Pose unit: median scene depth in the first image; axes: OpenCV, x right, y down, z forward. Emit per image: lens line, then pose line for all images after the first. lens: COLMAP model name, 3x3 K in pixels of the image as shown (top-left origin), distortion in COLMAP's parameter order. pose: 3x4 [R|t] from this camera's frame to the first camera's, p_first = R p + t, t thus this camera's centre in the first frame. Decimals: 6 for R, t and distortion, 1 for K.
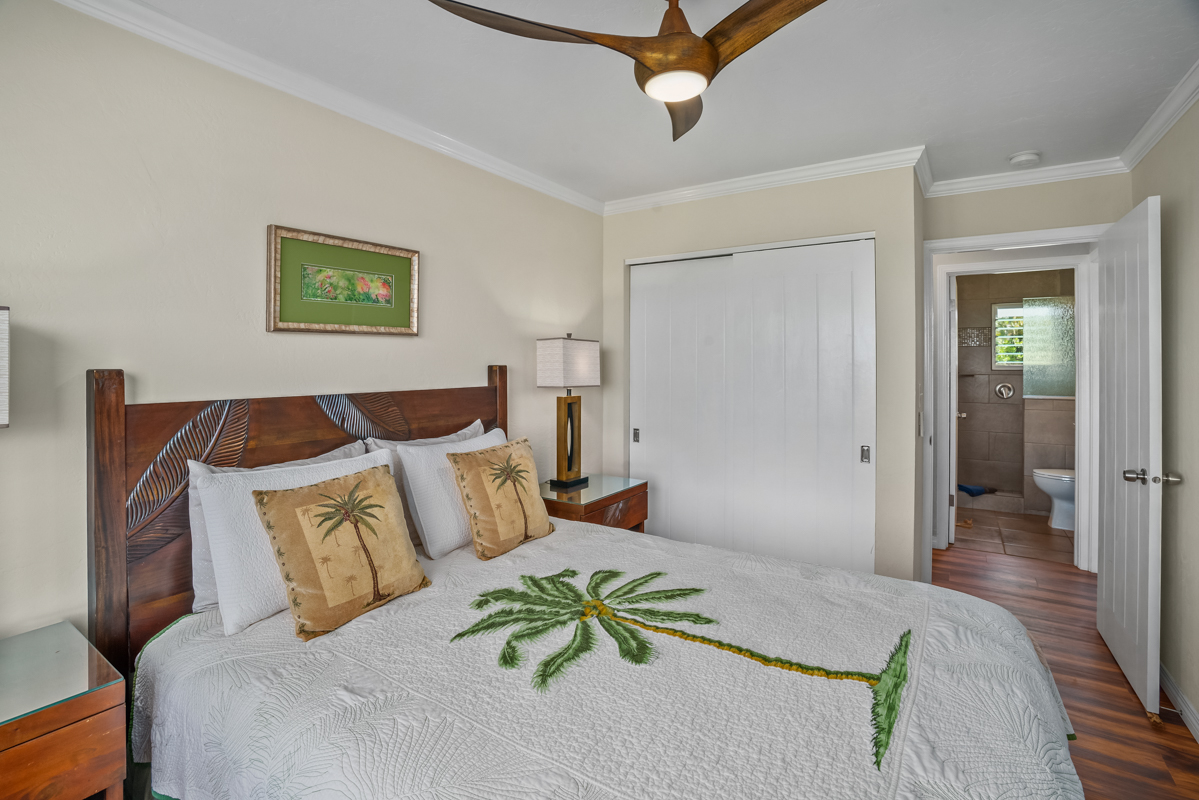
lens RADIAL K [[551.7, 0, 596.0], [0, 551.7, 364.4], [0, 0, 1]] dist [-0.031168, 0.000133]
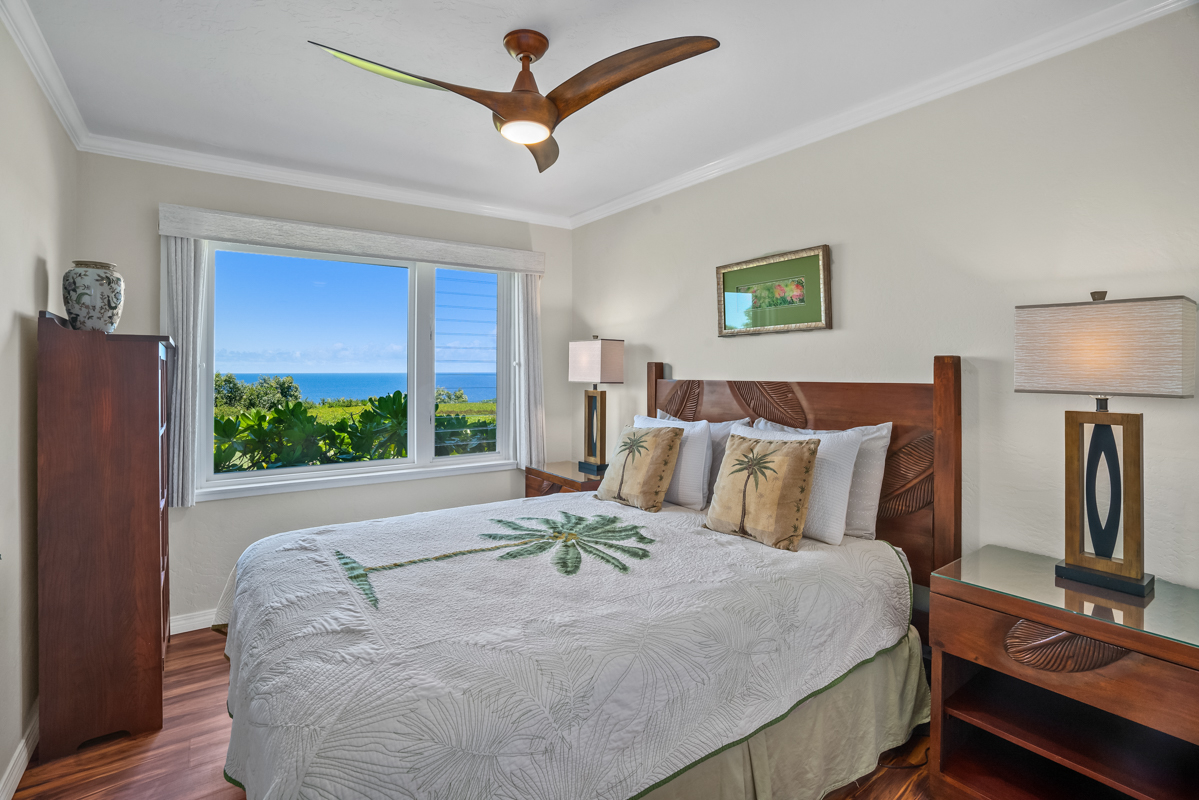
lens RADIAL K [[551.7, 0, 596.0], [0, 551.7, 364.4], [0, 0, 1]] dist [-0.031168, 0.000133]
pose [[-0.329199, -0.006160, -0.944240, 0.824140], [0.000408, 0.999978, -0.006666, 0.022068], [0.944260, -0.002580, -0.329189, 1.004233]]
